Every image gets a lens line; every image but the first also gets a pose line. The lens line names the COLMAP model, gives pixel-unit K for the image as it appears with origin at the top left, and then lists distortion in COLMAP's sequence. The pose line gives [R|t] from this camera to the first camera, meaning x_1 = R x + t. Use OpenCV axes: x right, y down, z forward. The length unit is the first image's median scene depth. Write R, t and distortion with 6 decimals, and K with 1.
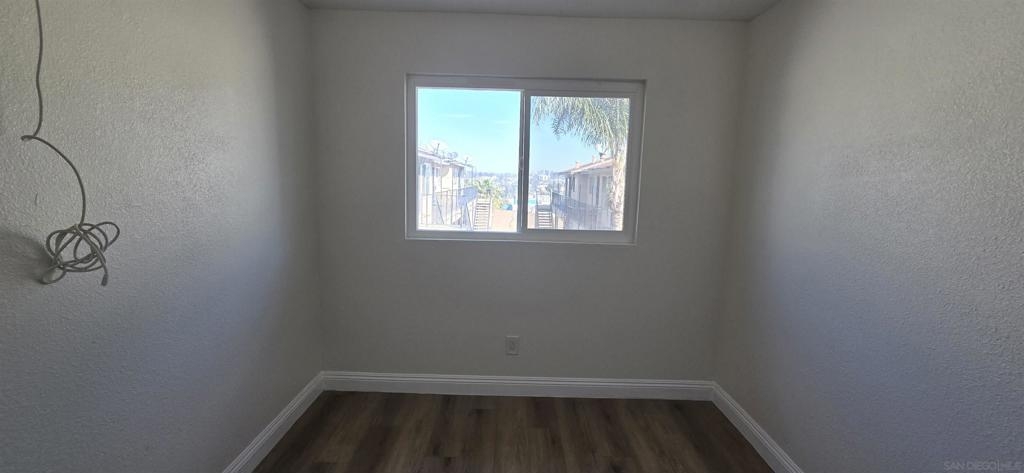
lens RADIAL K [[416.6, 0, 512.0], [0, 416.6, 236.5], [0, 0, 1]] dist [-0.000271, 0.000322]
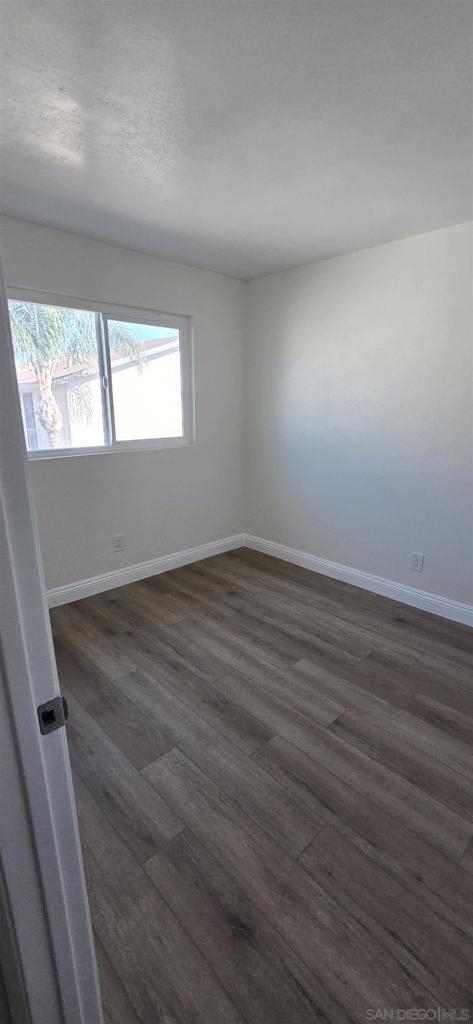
lens RADIAL K [[416.6, 0, 236.5], [0, 416.6, 512.0], [0, 0, 1]] dist [-0.000271, 0.000322]
pose [[0.722680, -0.201251, 0.661235, -0.540328], [0.111783, 0.978108, 0.175523, 0.009087], [-0.682084, -0.052932, 0.729356, -0.072883]]
